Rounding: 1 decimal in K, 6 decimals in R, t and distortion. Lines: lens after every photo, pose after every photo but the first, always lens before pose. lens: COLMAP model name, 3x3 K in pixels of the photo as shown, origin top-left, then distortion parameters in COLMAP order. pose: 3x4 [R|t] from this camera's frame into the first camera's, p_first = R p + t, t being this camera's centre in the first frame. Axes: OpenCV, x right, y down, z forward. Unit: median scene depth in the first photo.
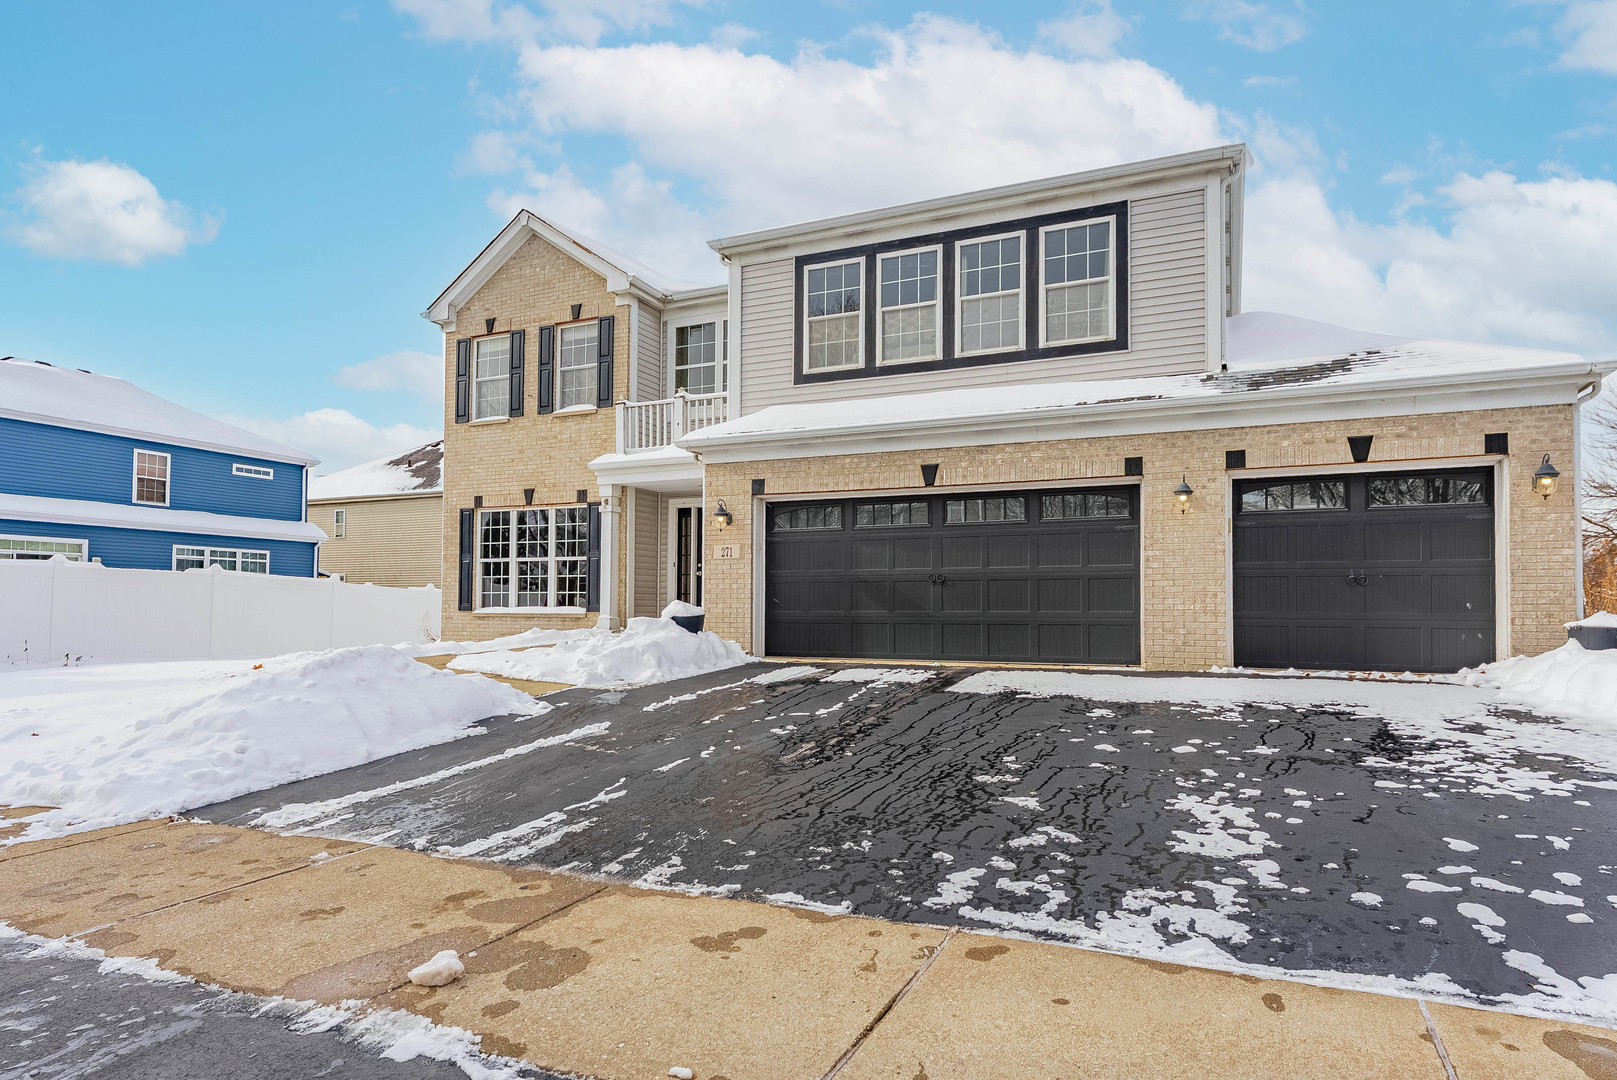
lens RADIAL K [[847.3, 0, 895.8], [0, 847.3, 581.0], [0, 0, 1]] dist [-0.001346, 0.000149]
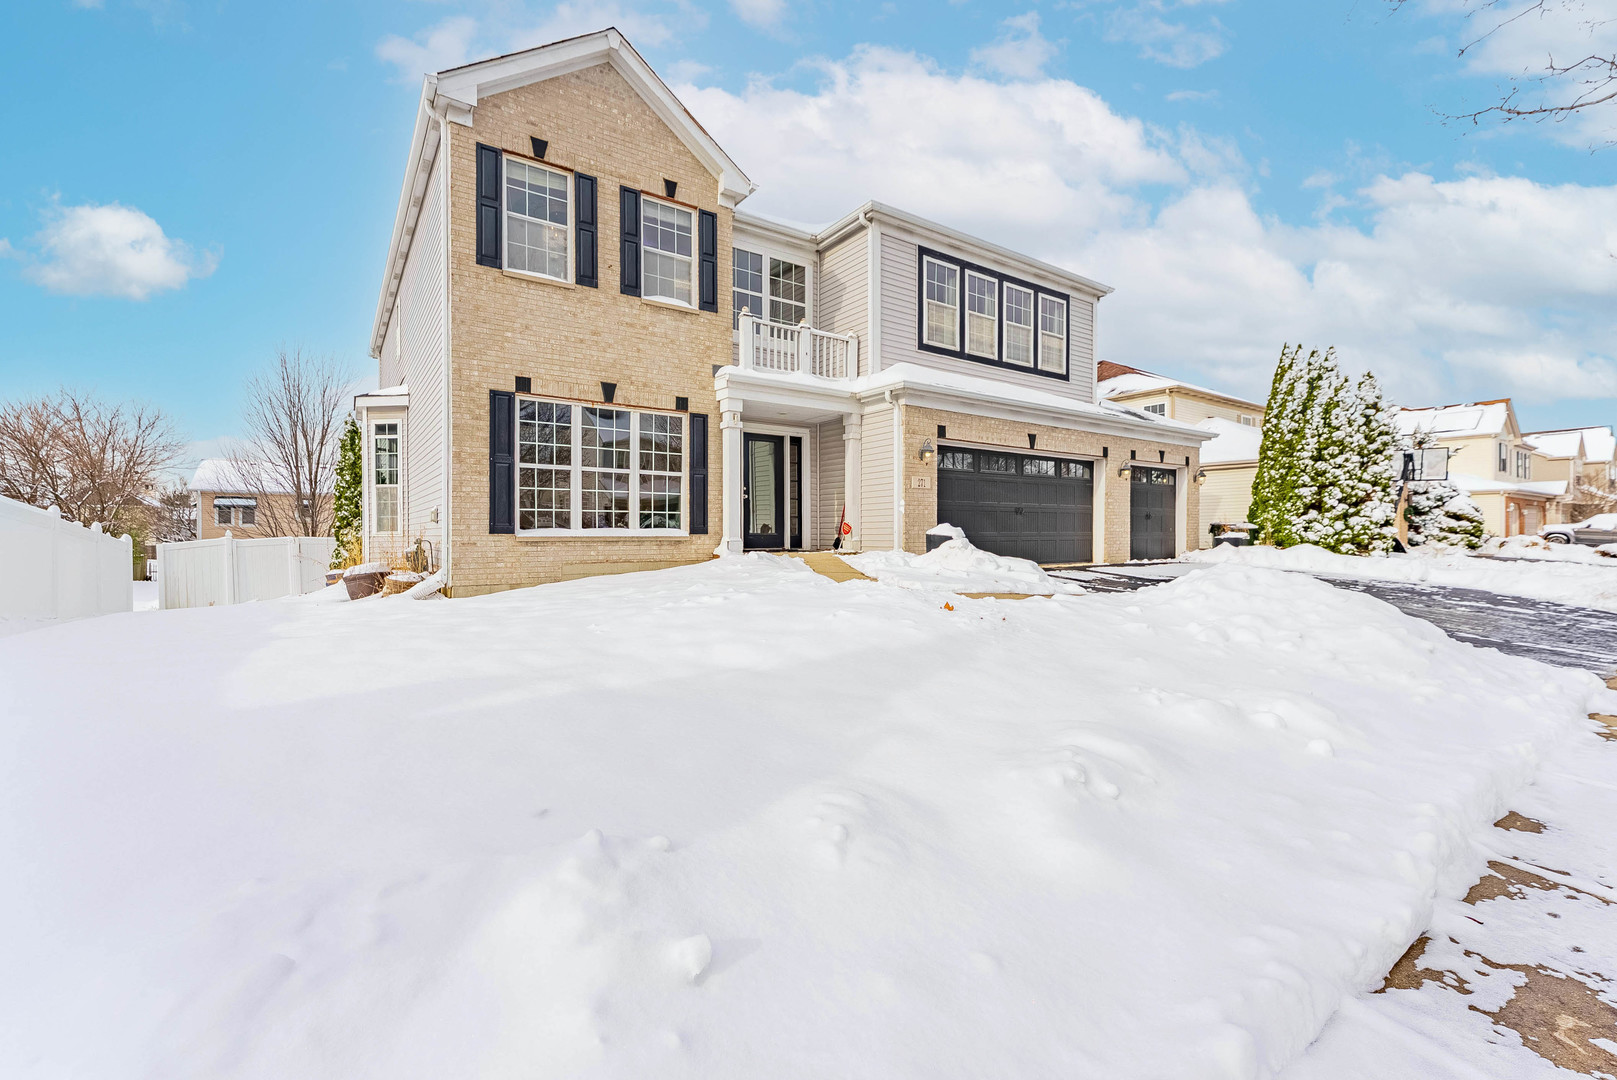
lens RADIAL K [[653.5, 0, 824.3], [0, 653.5, 539.7], [0, 0, 1]] dist [0.001126, 0.000017]
pose [[0.573291, -0.007474, 0.819318, -0.980905], [-0.021981, 0.999458, 0.024497, 0.025380], [-0.819057, -0.032053, 0.572816, 0.555841]]
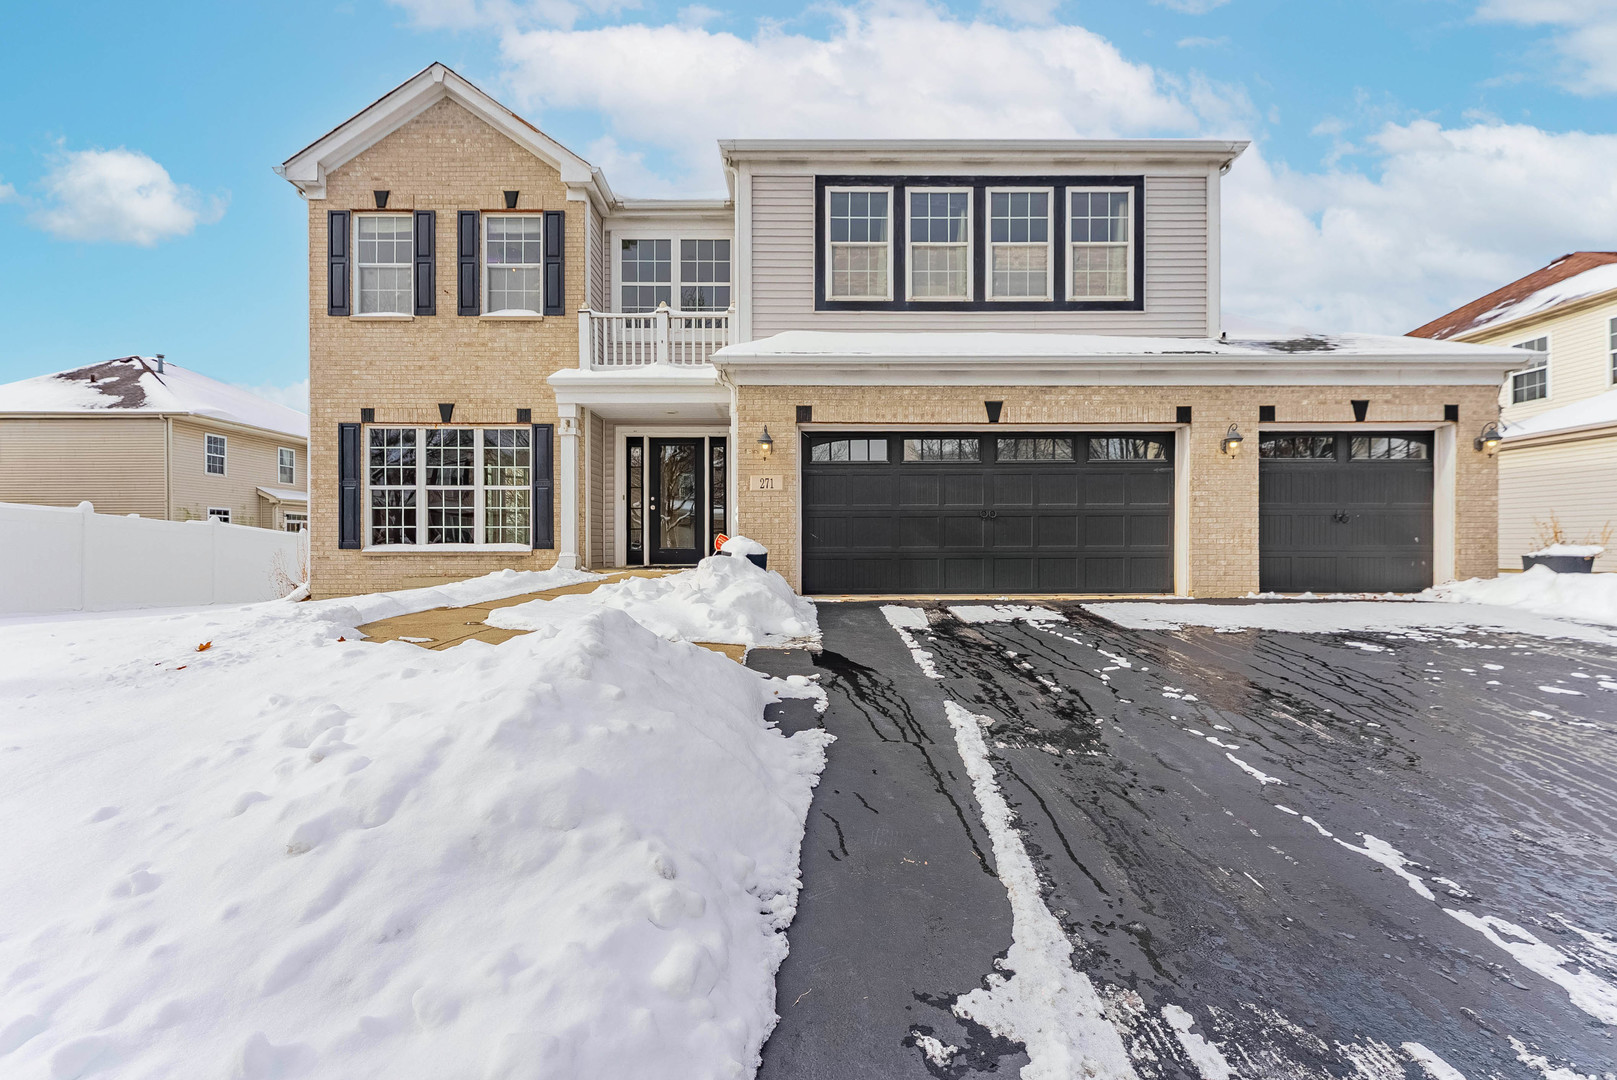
lens RADIAL K [[653.5, 0, 824.3], [0, 653.5, 539.7], [0, 0, 1]] dist [0.001126, 0.000017]
pose [[0.930750, -0.003135, 0.365642, -0.380790], [-0.007641, 0.999578, 0.028021, 0.006376], [-0.365575, -0.028874, 0.930334, 0.301757]]
